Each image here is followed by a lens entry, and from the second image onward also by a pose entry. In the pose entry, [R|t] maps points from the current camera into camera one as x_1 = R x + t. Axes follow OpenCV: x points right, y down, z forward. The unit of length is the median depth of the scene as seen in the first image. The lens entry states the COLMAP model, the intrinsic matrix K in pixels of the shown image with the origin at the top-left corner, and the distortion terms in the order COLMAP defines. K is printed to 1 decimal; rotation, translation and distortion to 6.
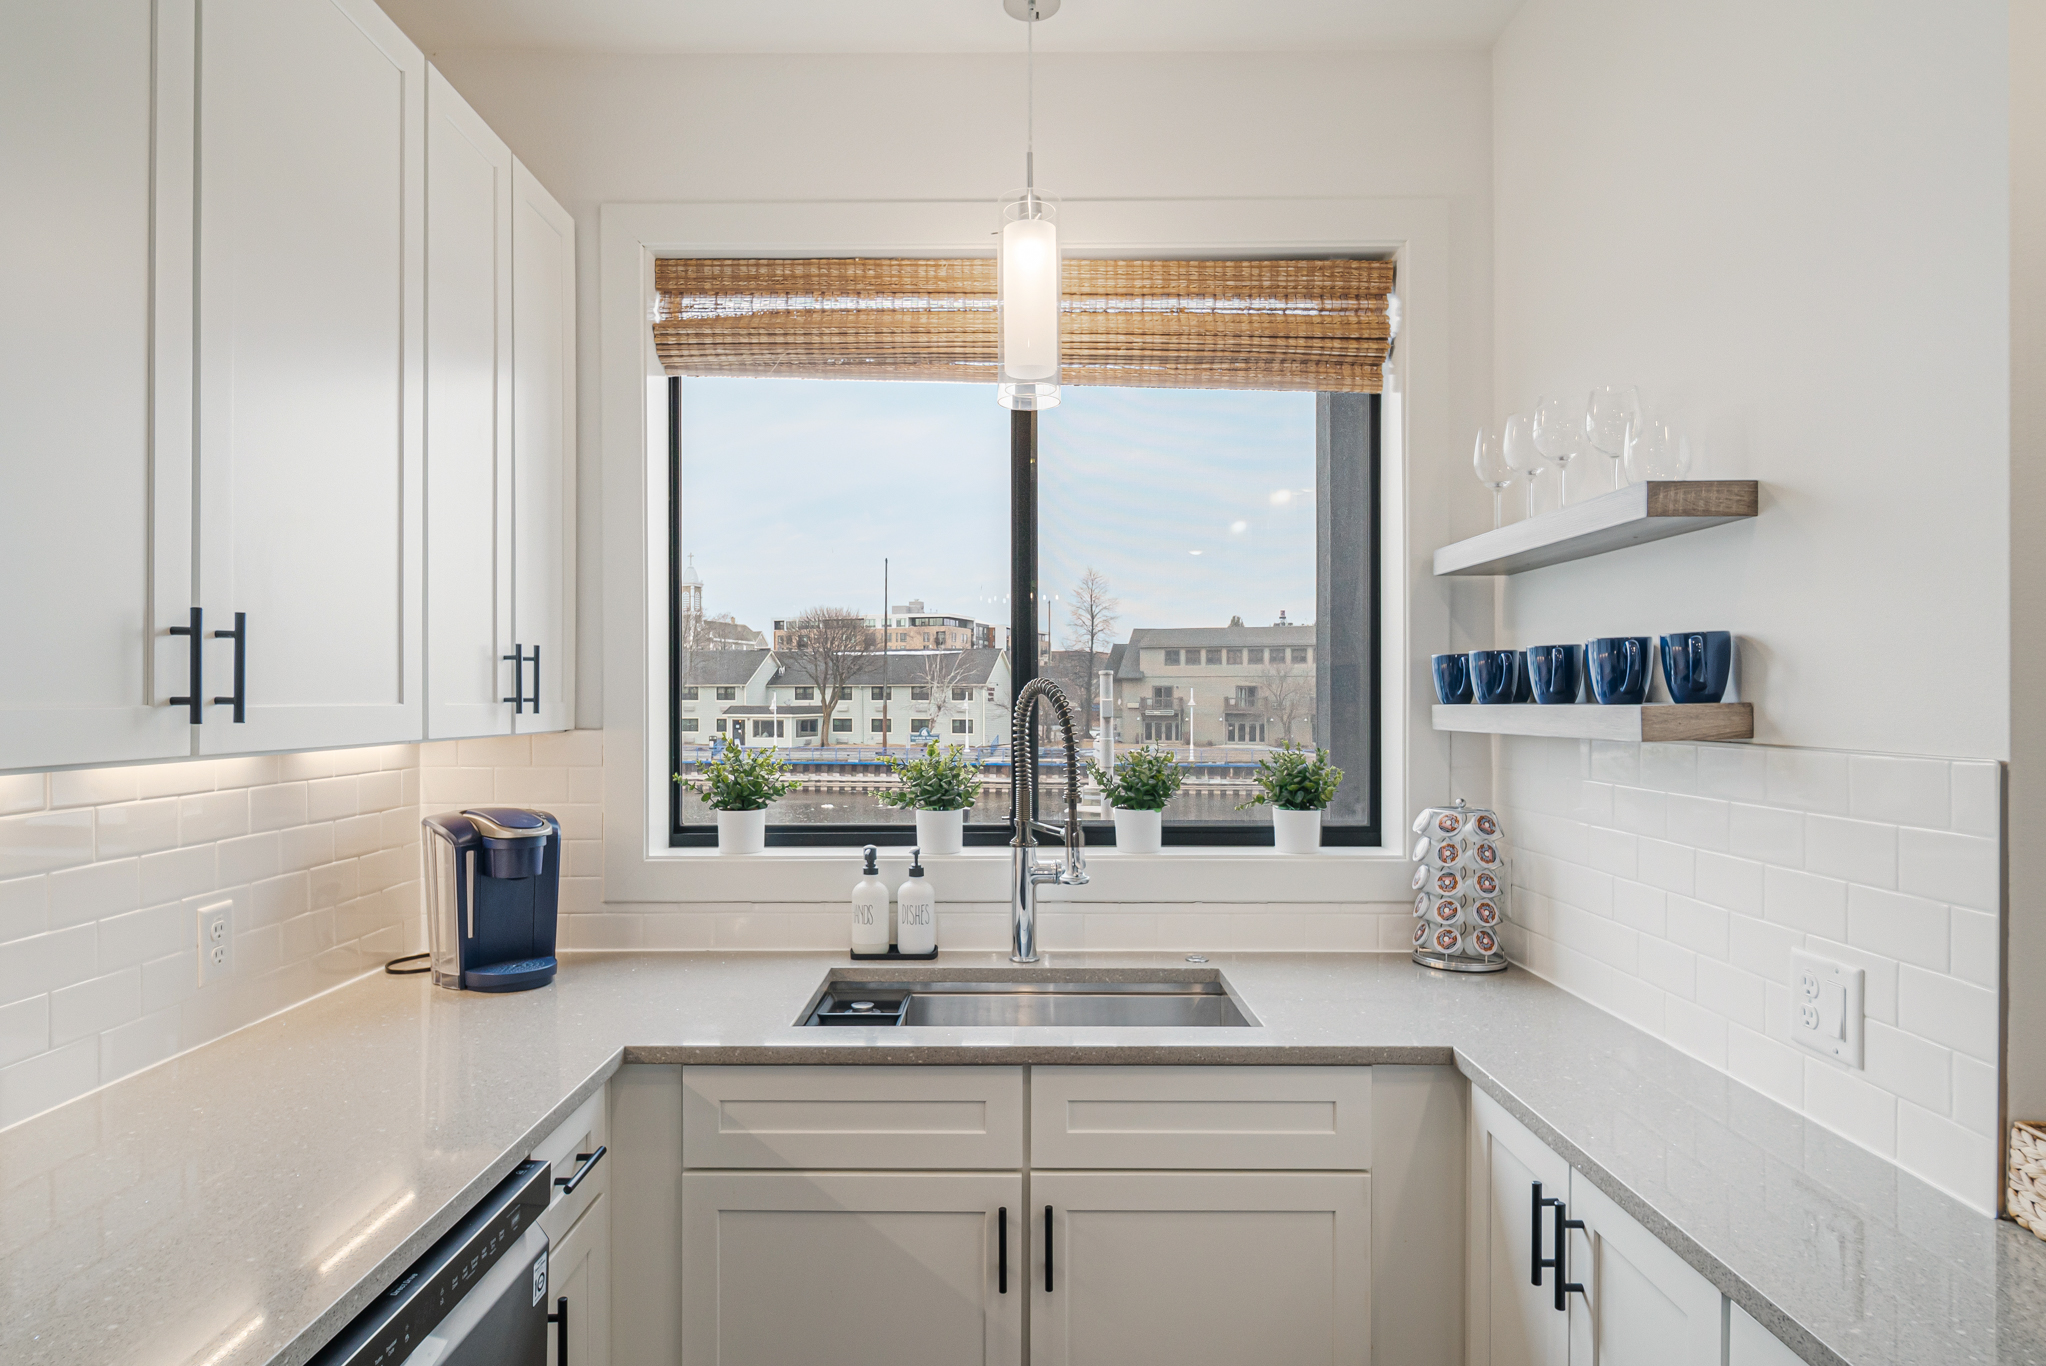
lens RADIAL K [[1134.2, 0, 1000.0], [0, 1134.2, 699.1], [0, 0, 1]] dist [-0.013627, 0.002836]
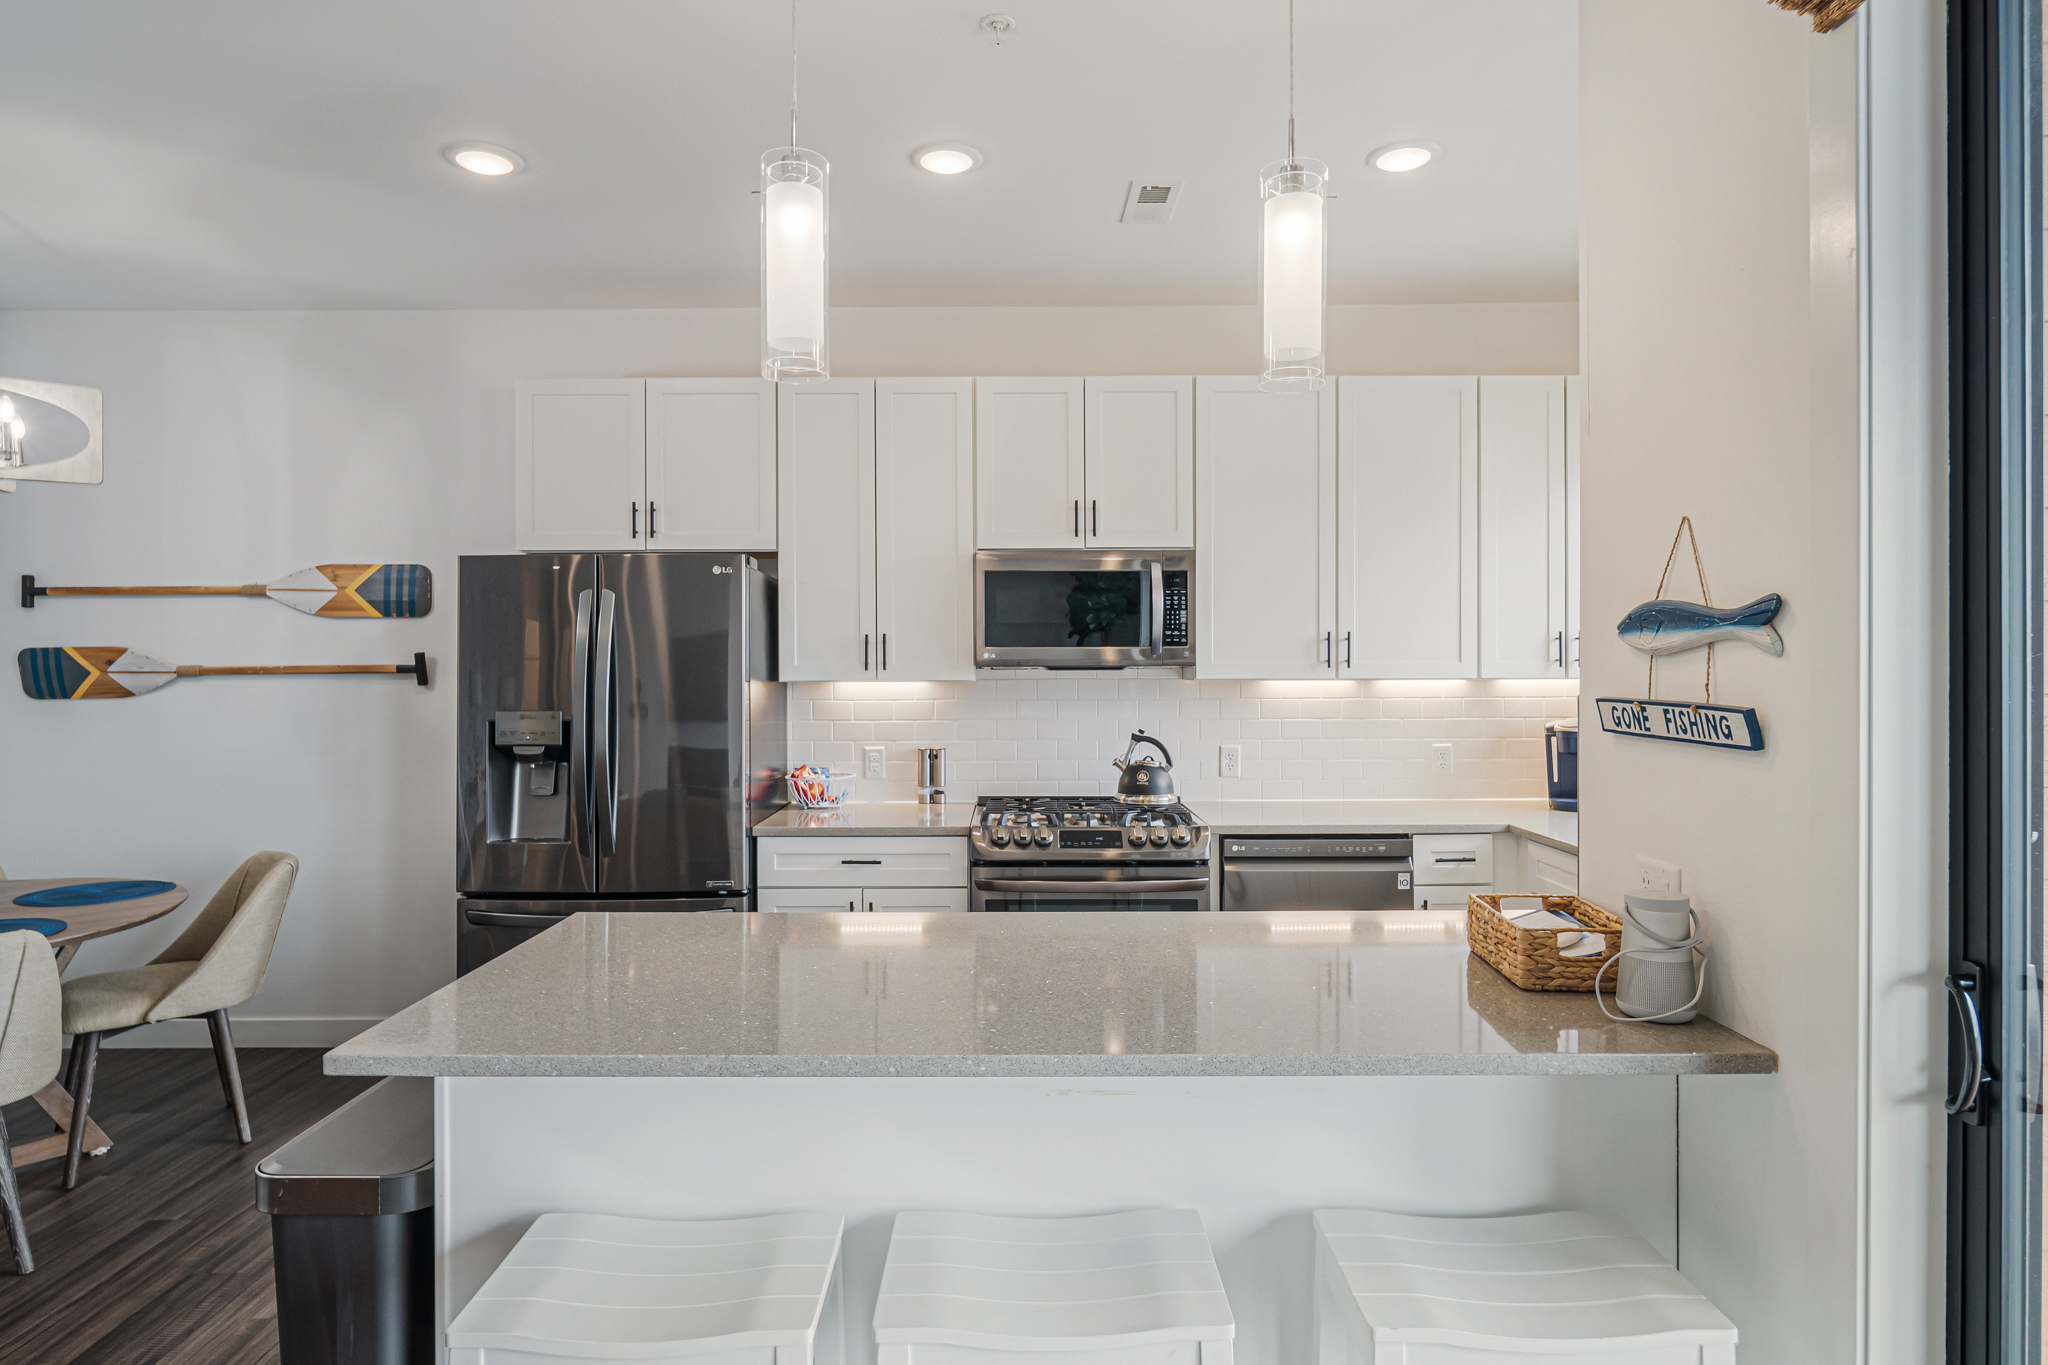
lens RADIAL K [[1163.8, 0, 1014.4], [0, 1163.8, 661.8], [0, 0, 1]] dist [0.000399, 0.000368]
pose [[0.009030, 0.000478, -0.999959, 1.288595], [0.001917, 0.999998, 0.000496, -0.000034], [0.999957, -0.001922, 0.009029, 0.039125]]
